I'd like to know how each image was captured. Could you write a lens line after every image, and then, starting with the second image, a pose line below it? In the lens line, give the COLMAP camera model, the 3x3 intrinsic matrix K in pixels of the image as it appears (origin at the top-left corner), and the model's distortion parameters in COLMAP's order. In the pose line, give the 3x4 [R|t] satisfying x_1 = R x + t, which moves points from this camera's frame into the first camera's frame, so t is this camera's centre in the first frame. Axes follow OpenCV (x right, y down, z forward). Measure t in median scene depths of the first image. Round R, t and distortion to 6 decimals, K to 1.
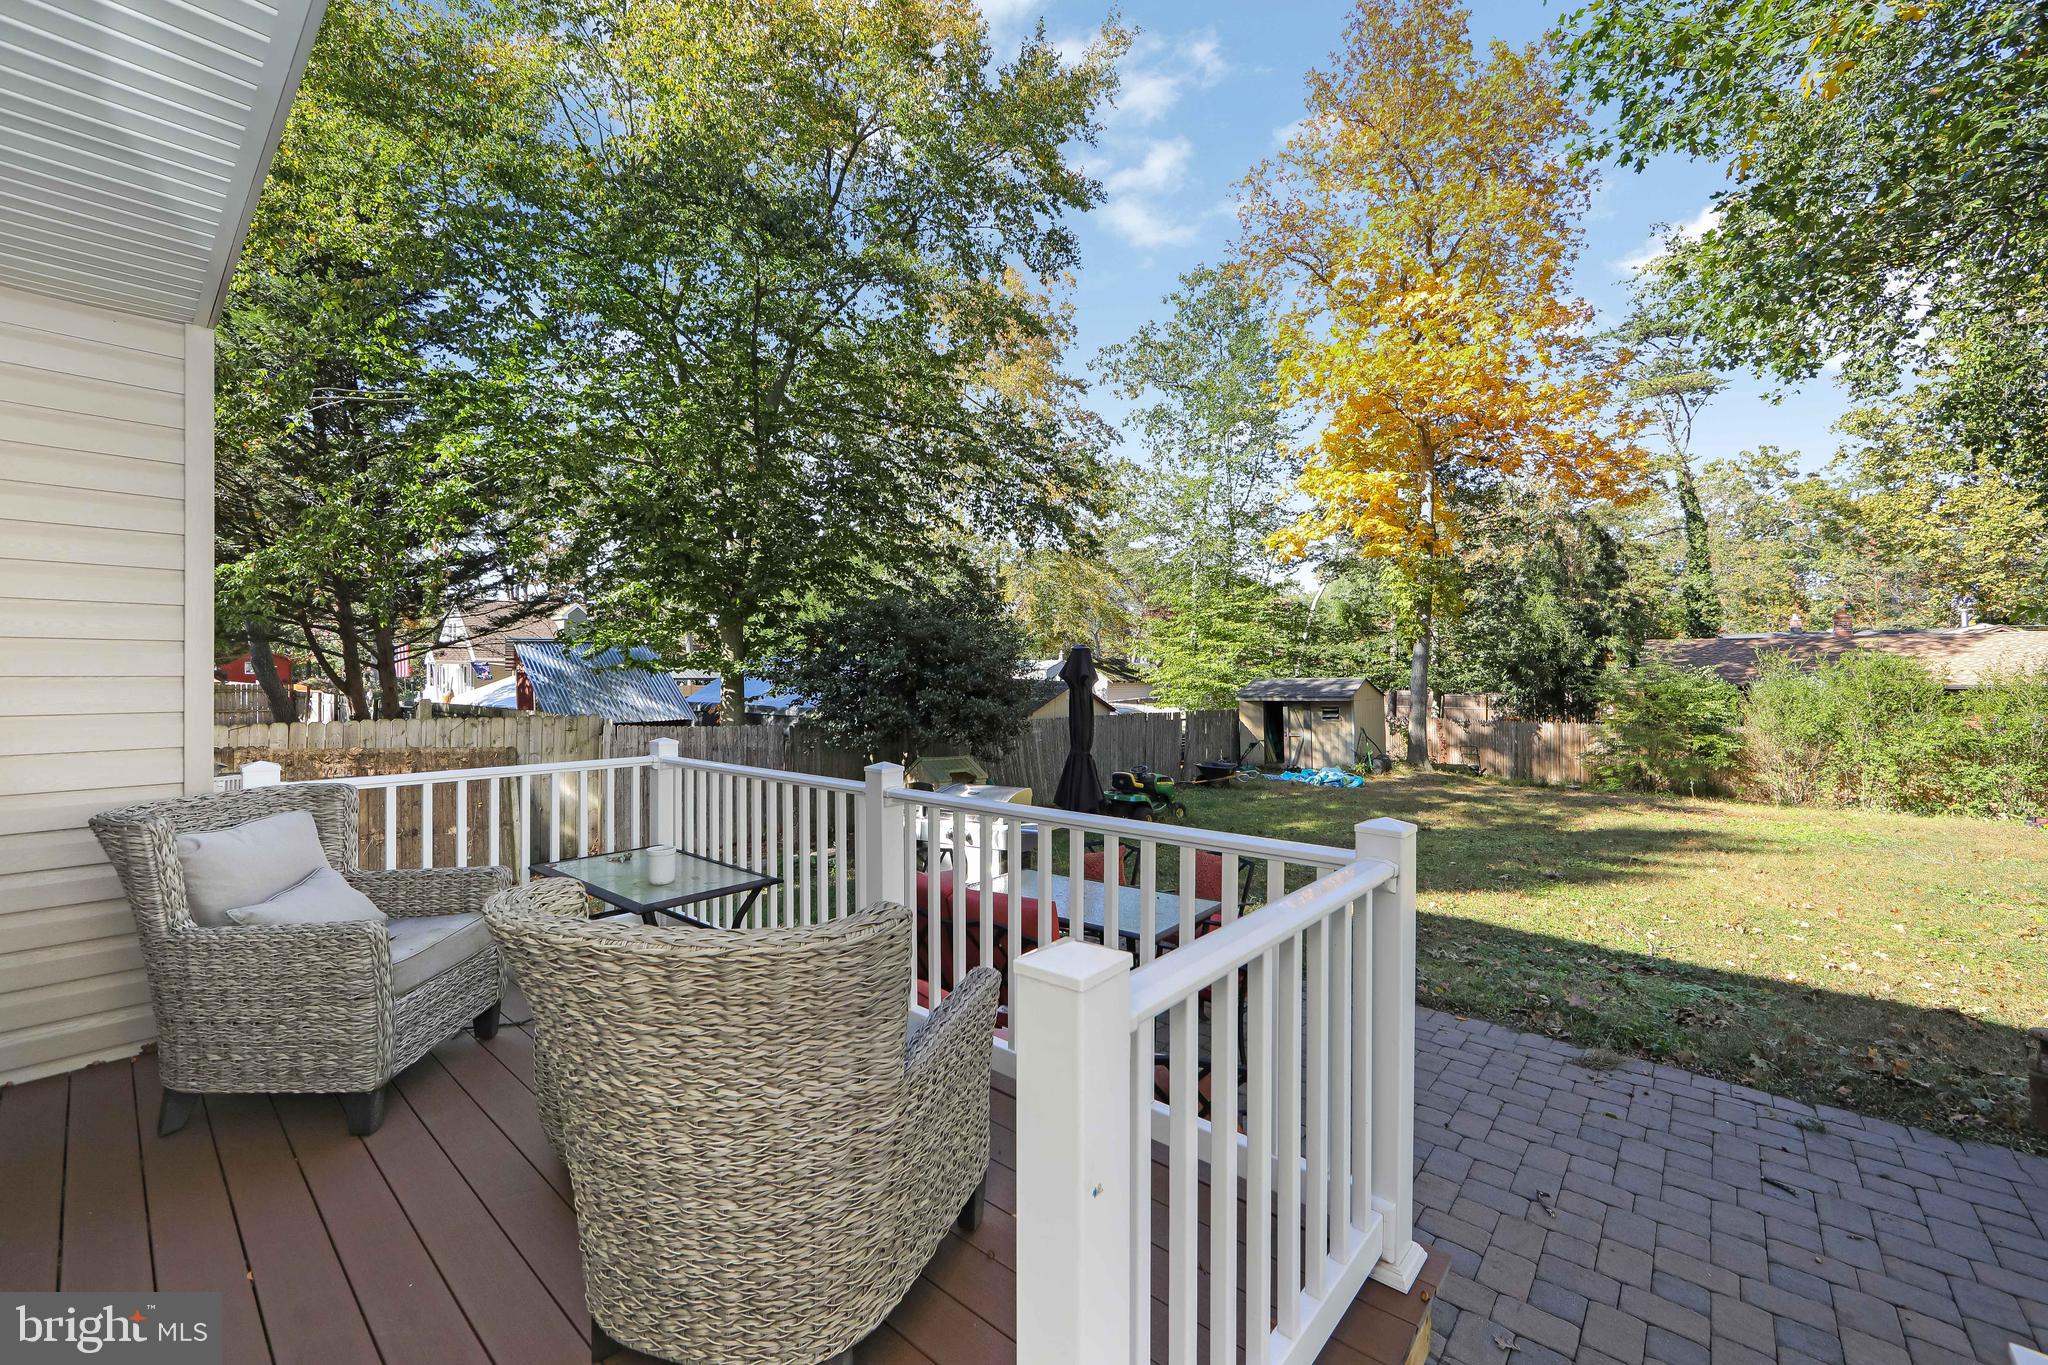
lens RADIAL K [[816.4, 0, 1021.7], [0, 816.4, 686.9], [0, 0, 1]] dist [-0.008090, 0.000118]
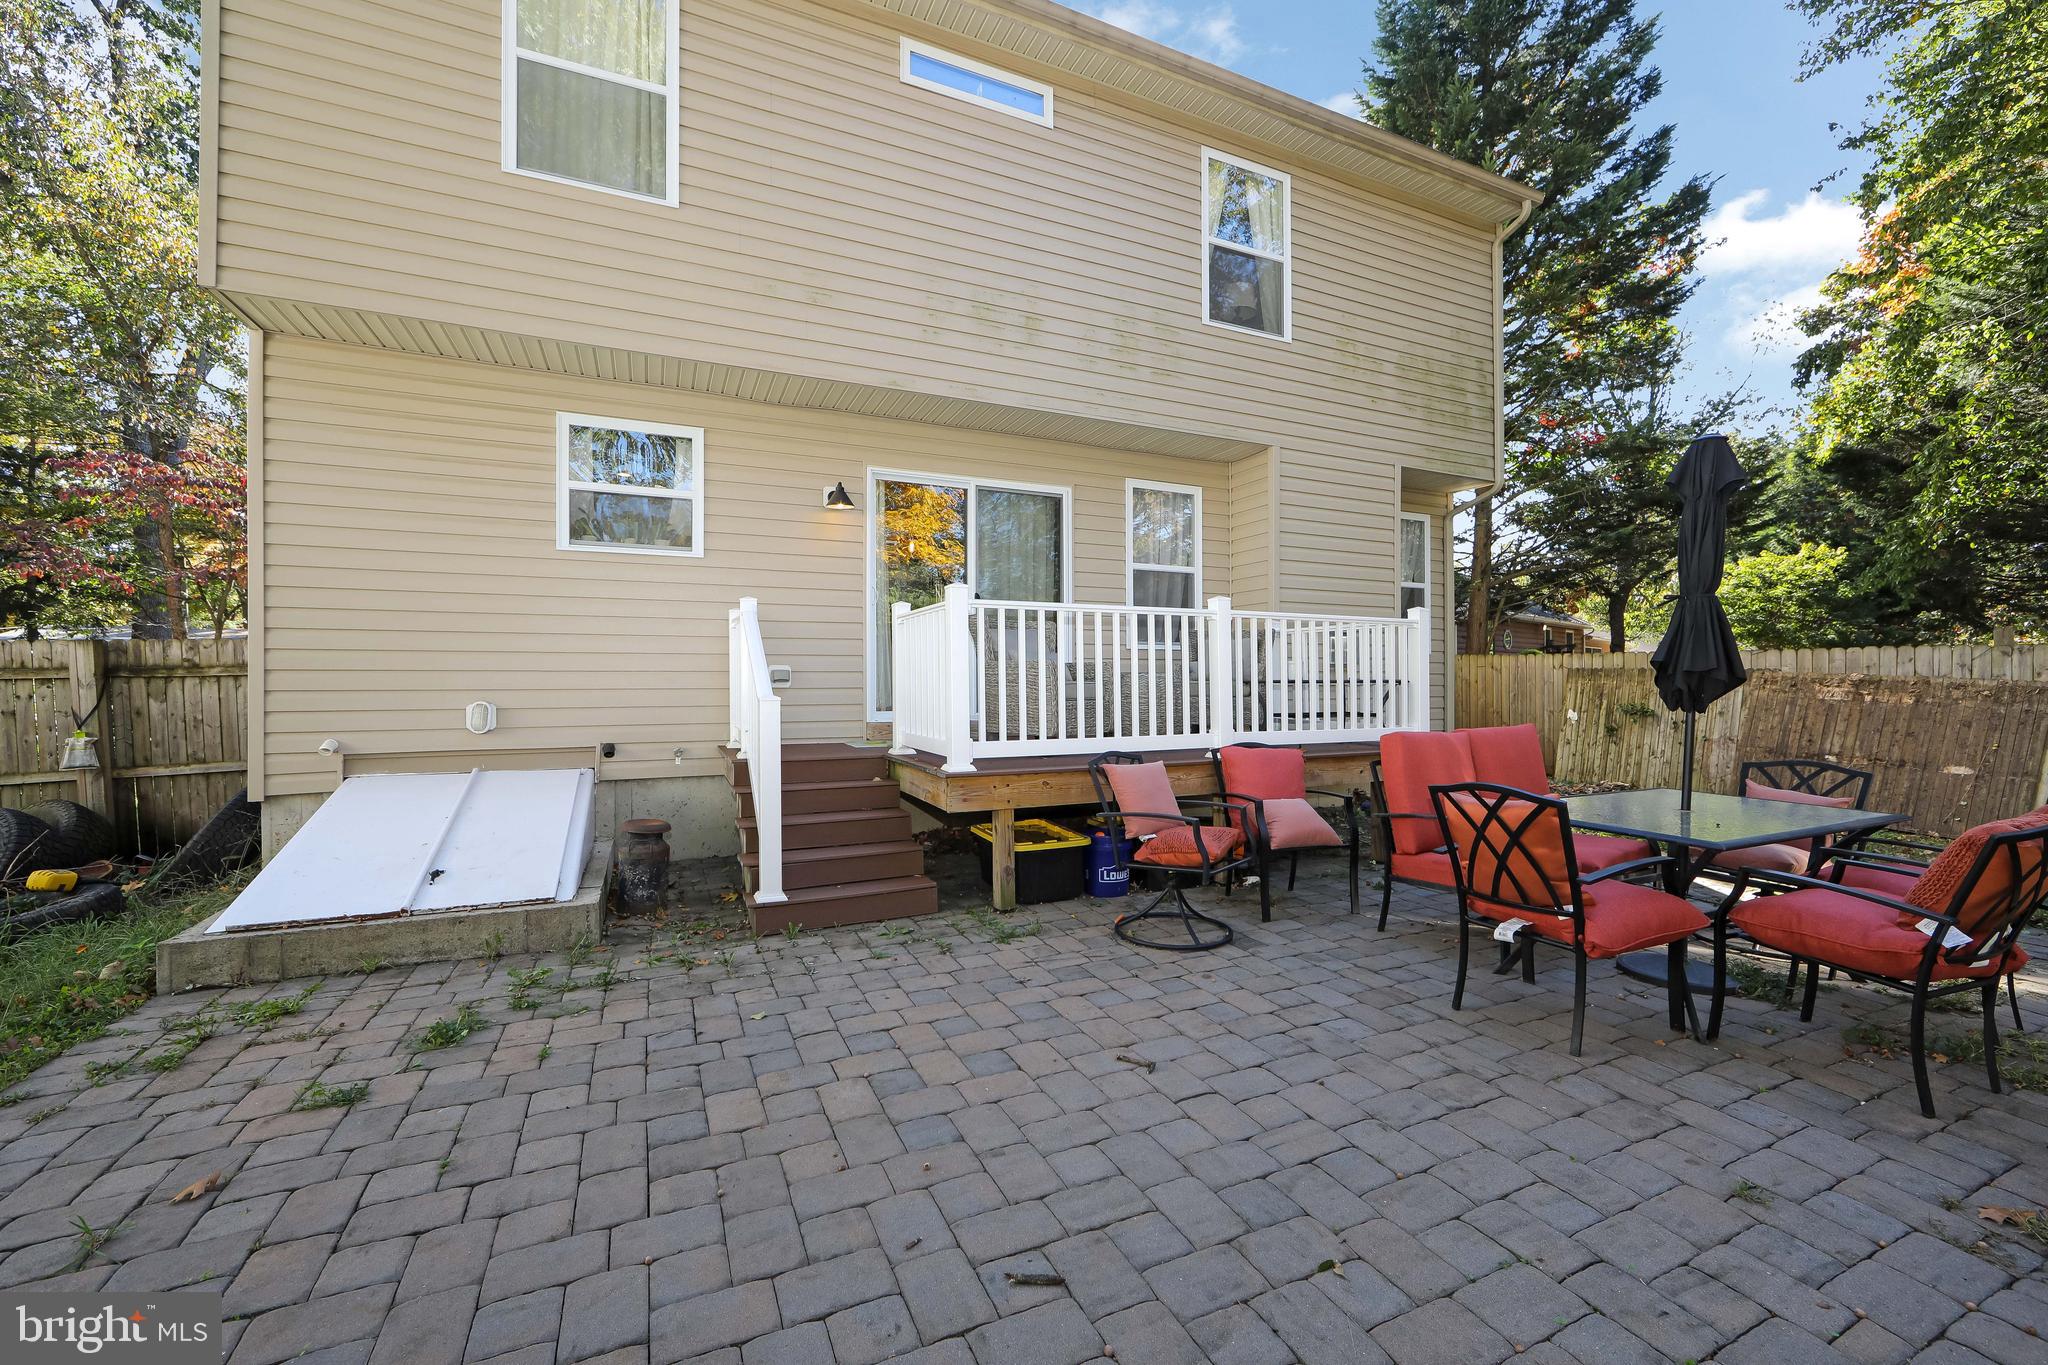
lens RADIAL K [[816.4, 0, 1036.0], [0, 816.4, 670.6], [0, 0, 1]] dist [-0.008090, 0.000118]
pose [[-0.413298, -0.015936, -0.910456, 0.211434], [-0.006819, 0.999873, -0.014406, 0.035623], [0.910570, 0.000255, -0.413354, 0.181580]]
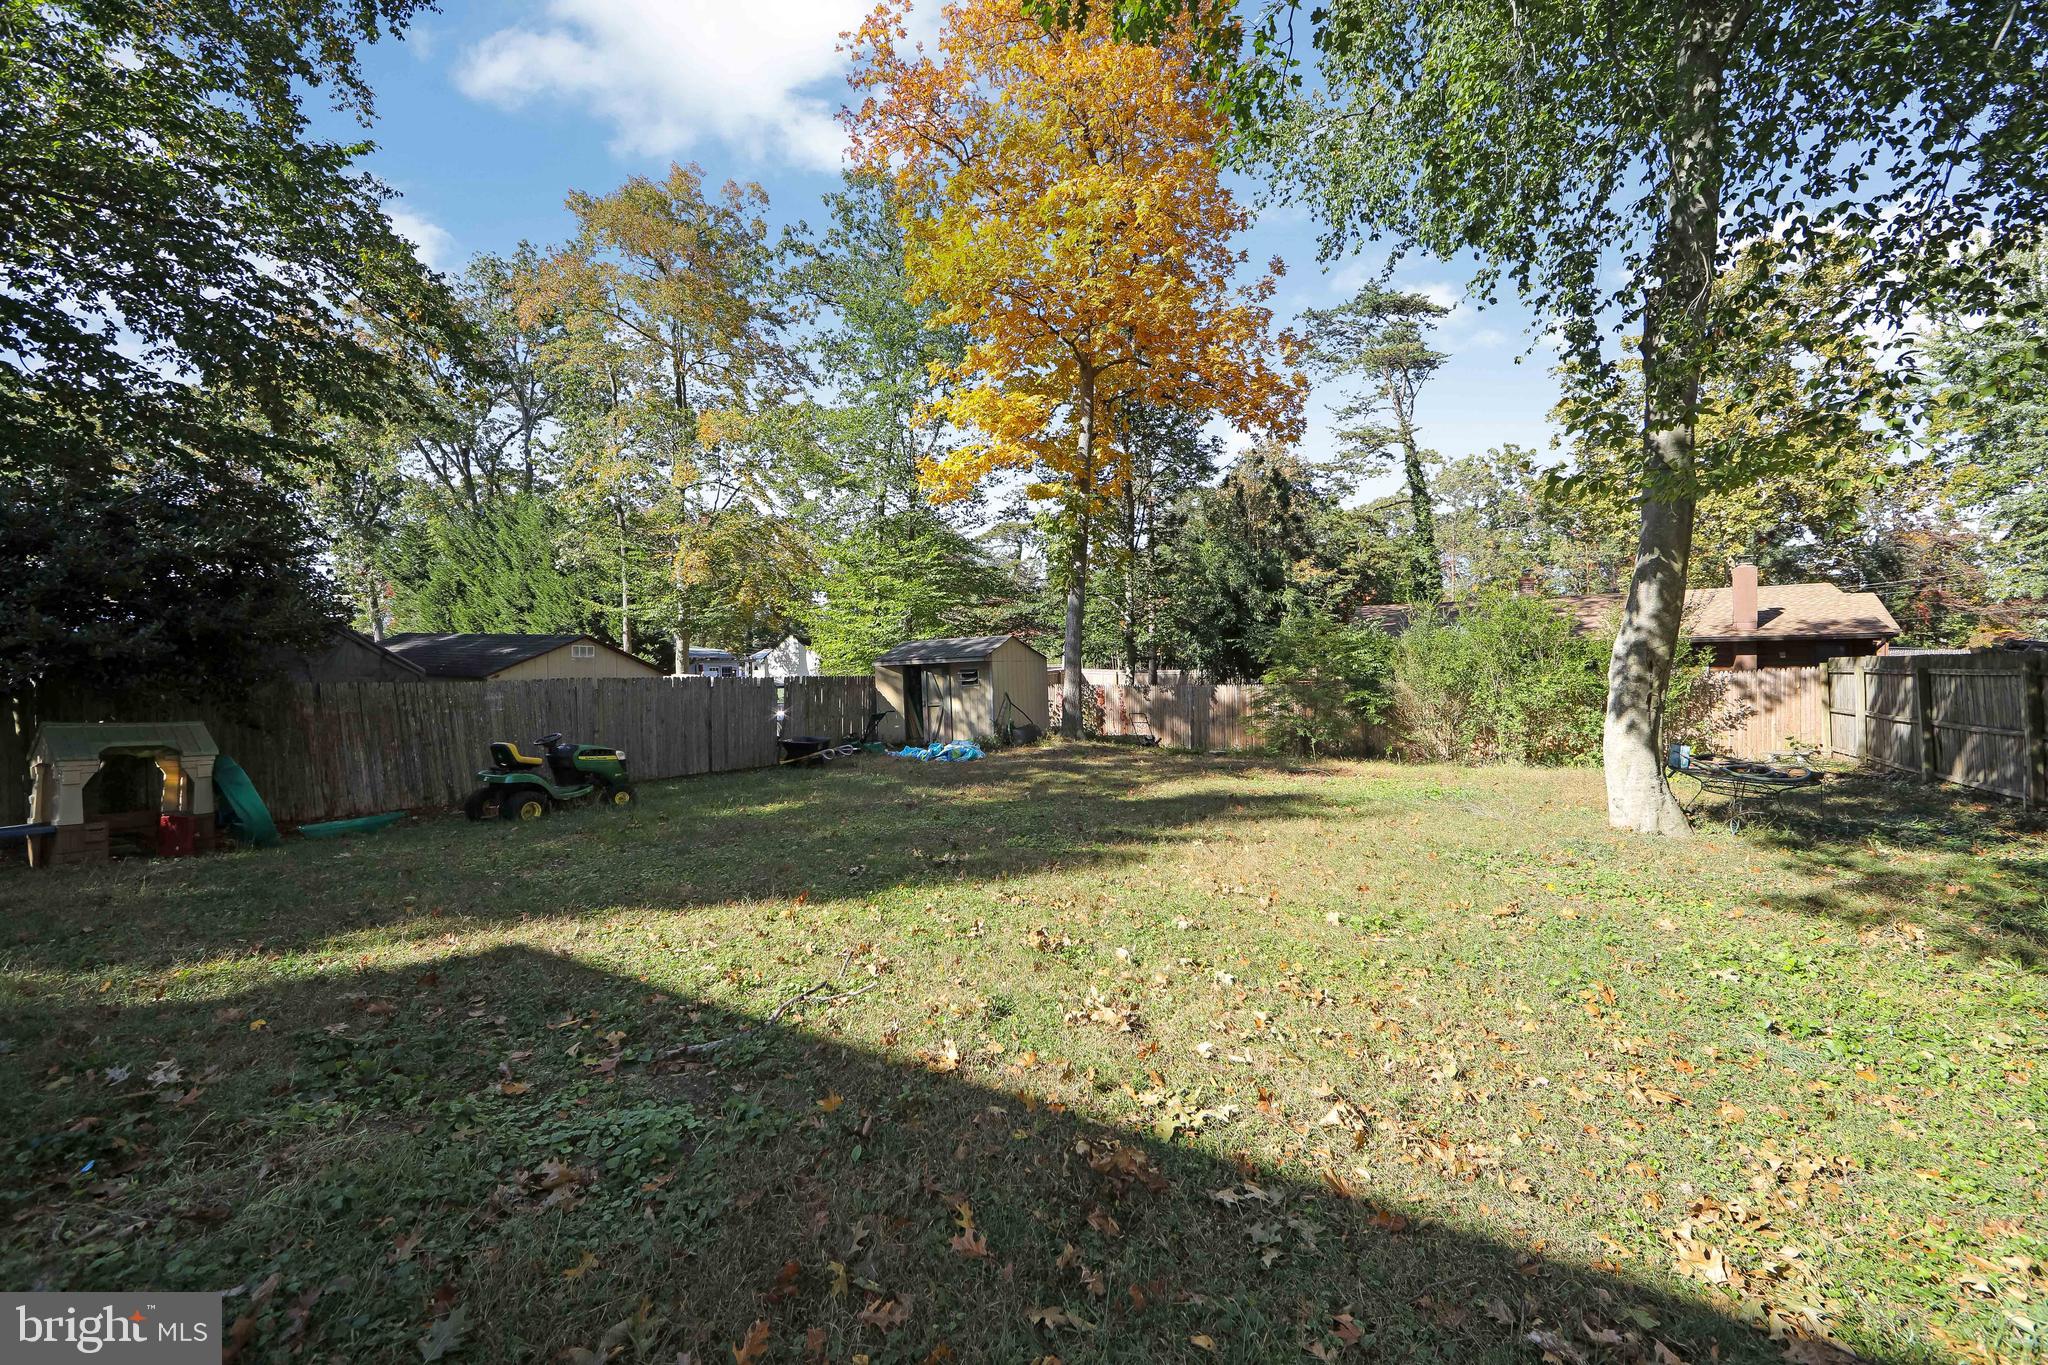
lens RADIAL K [[816.4, 0, 1026.2], [0, 816.4, 697.7], [0, 0, 1]] dist [-0.008090, 0.000118]
pose [[0.982842, -0.021165, 0.183234, 0.270278], [0.018116, 0.999668, 0.018300, 0.038418], [-0.183560, -0.014667, 0.982899, 0.150084]]
